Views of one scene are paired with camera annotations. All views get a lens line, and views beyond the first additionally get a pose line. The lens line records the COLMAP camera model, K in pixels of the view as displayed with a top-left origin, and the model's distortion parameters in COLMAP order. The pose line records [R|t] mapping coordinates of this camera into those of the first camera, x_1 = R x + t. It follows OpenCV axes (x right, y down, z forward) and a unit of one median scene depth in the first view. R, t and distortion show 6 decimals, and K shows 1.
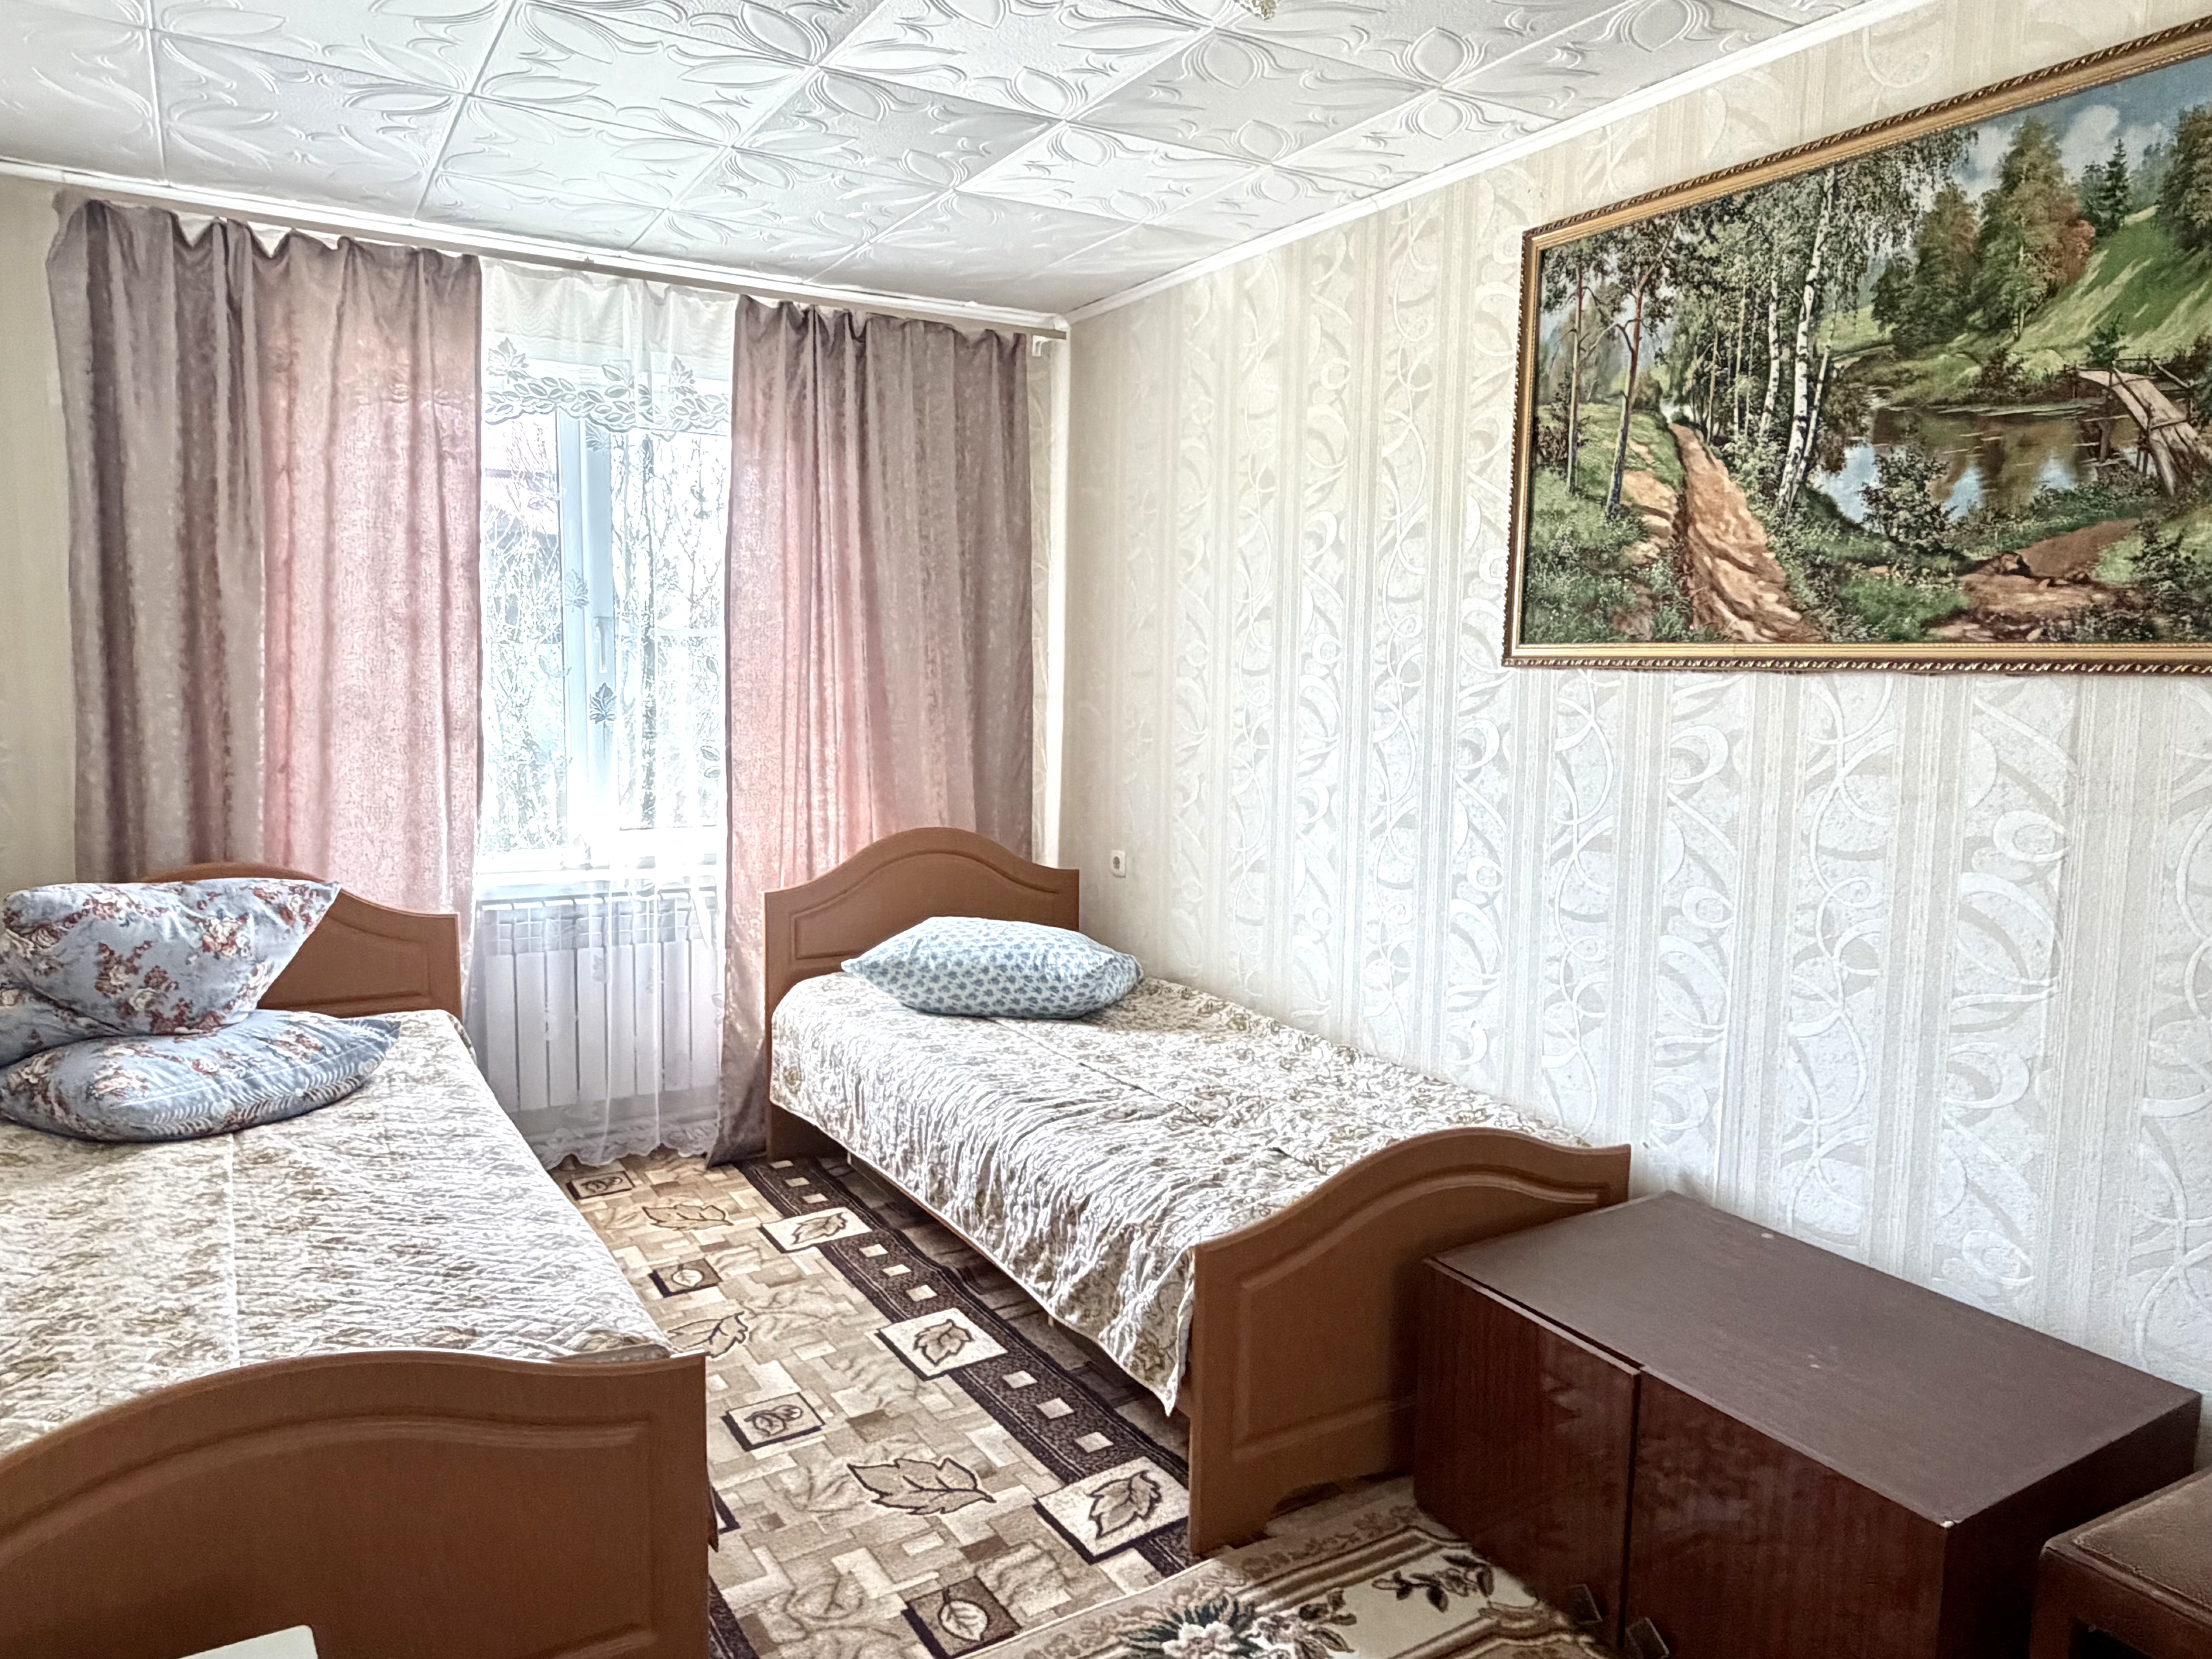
lens RADIAL K [[1458.0, 0, 1098.9], [0, 1458.0, 753.3], [0, 0, 1]] dist [-0.002455, -0.001224]
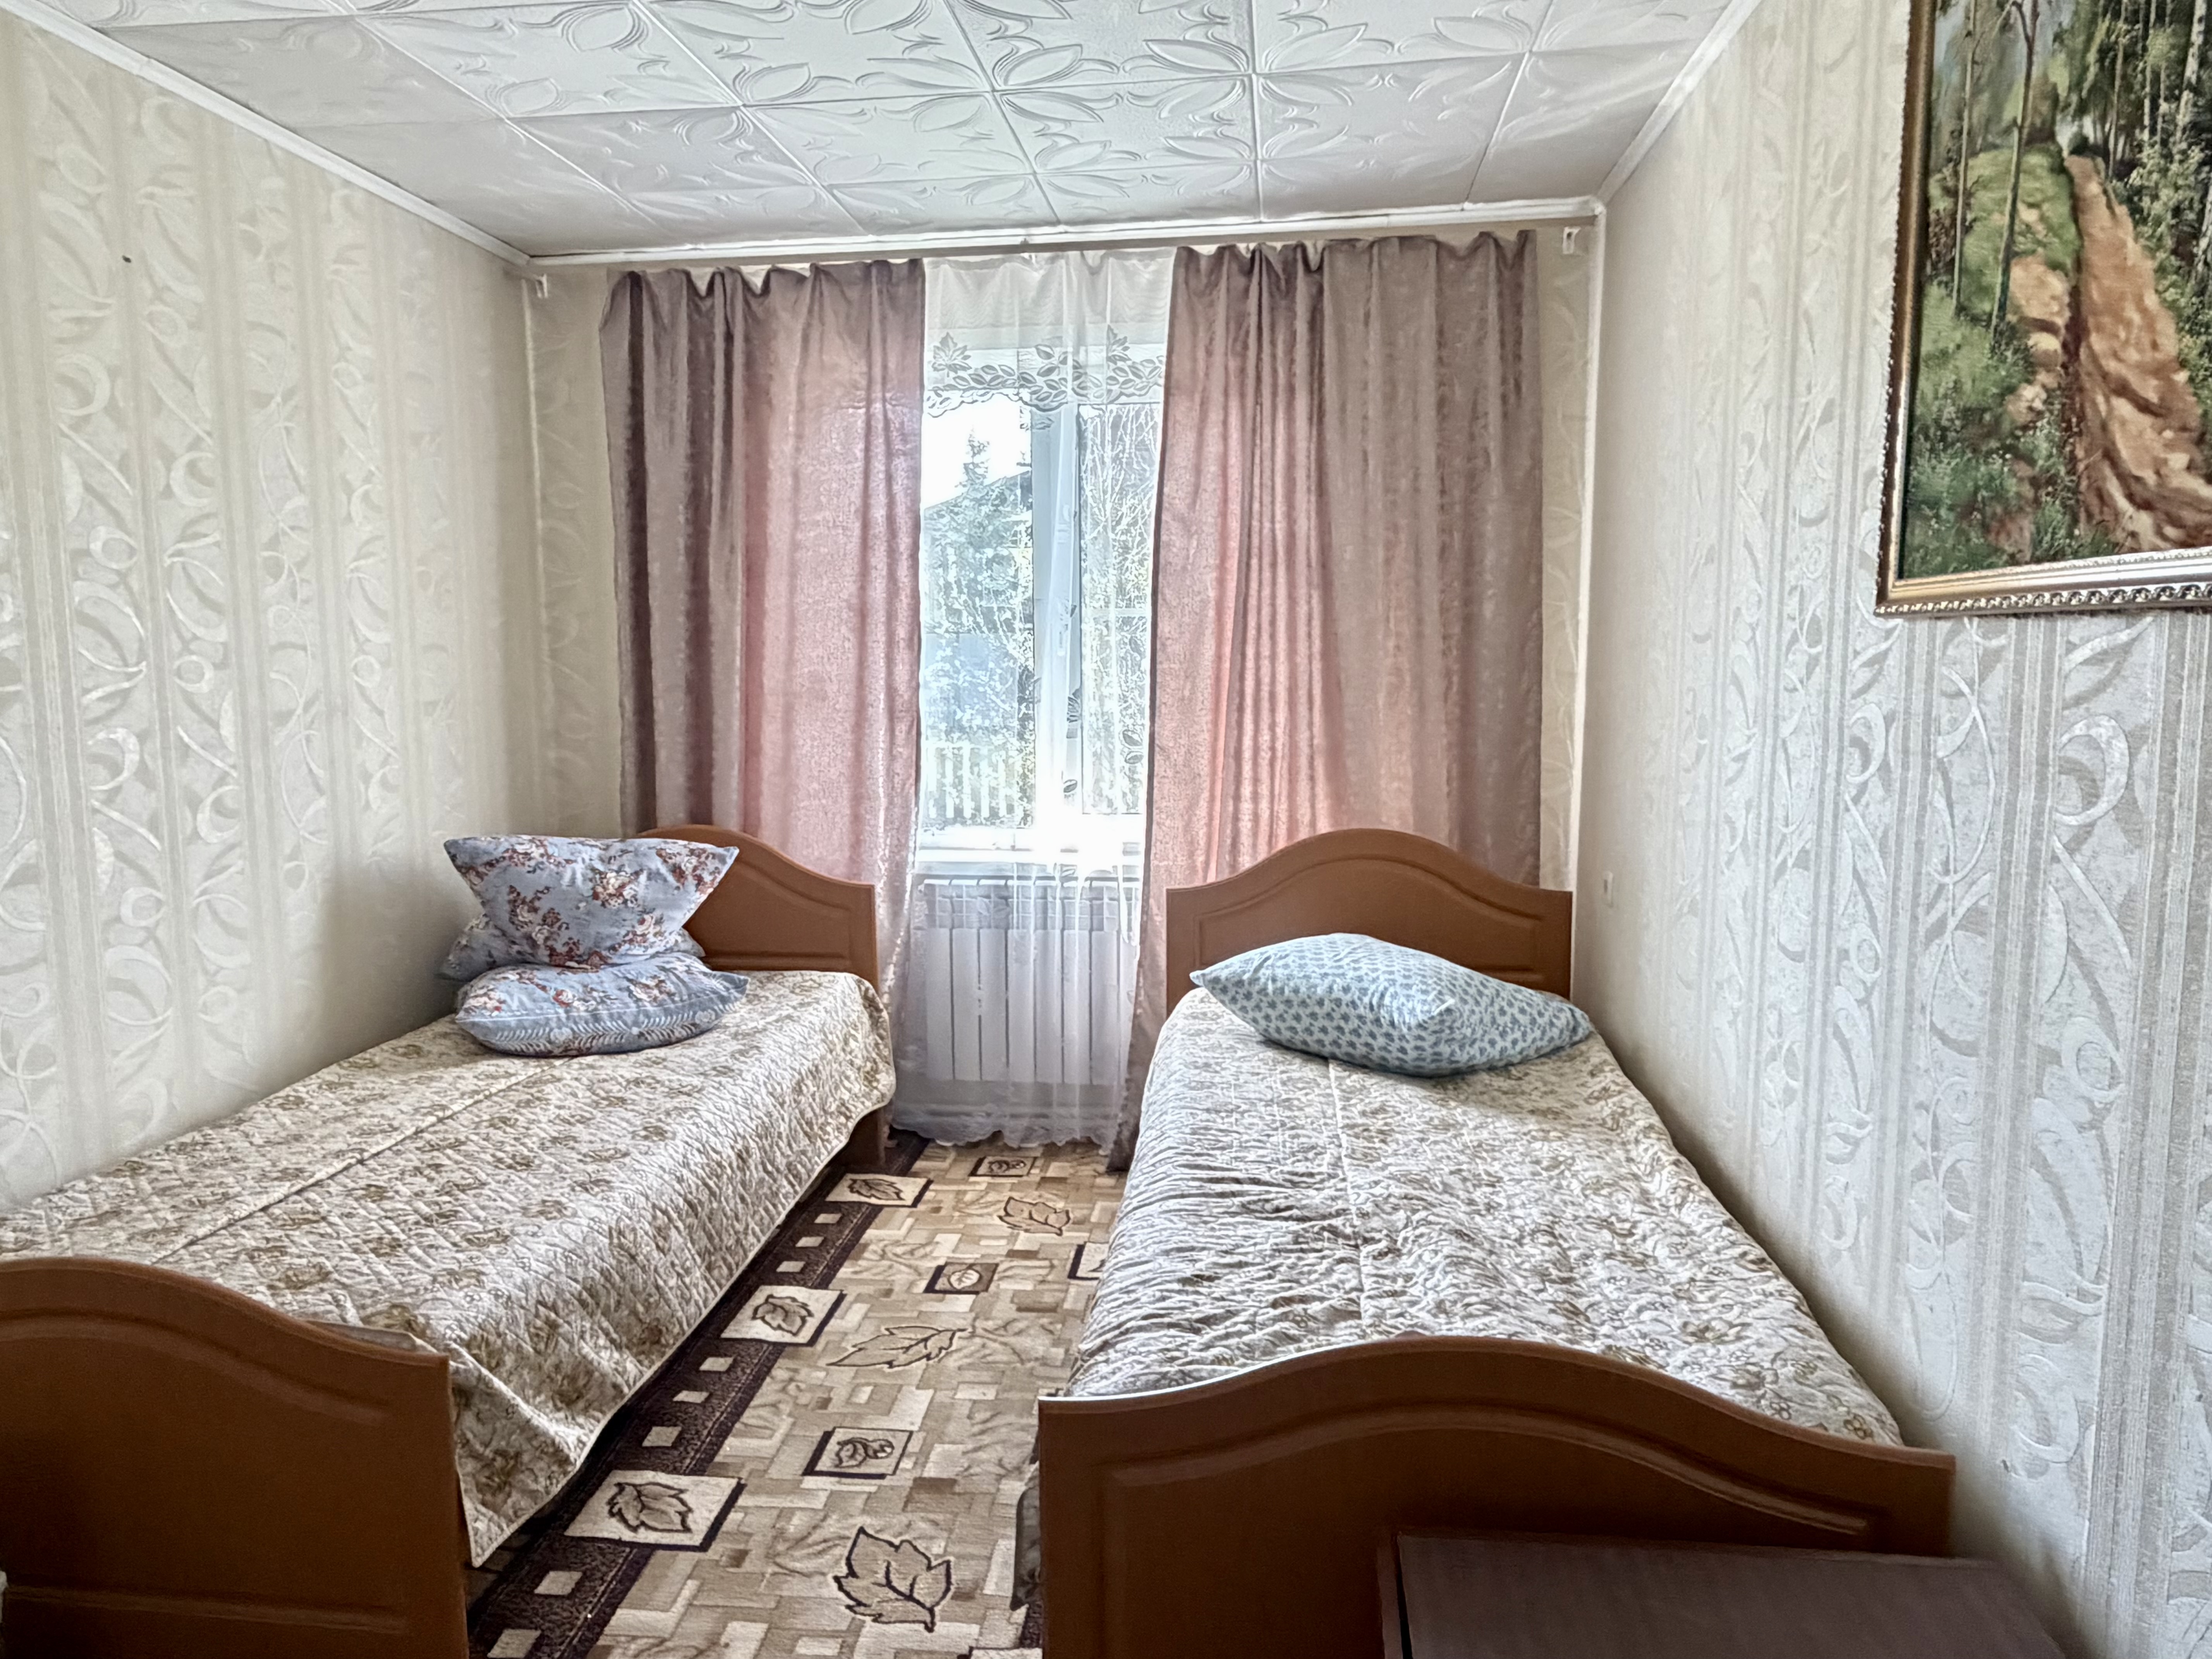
lens RADIAL K [[1458.0, 0, 1098.9], [0, 1458.0, 753.3], [0, 0, 1]] dist [-0.002455, -0.001224]
pose [[0.782659, 0.023426, -0.622009, 0.420692], [-0.016648, 0.999722, 0.016705, -0.007600], [0.622227, -0.002719, 0.782832, 0.328619]]
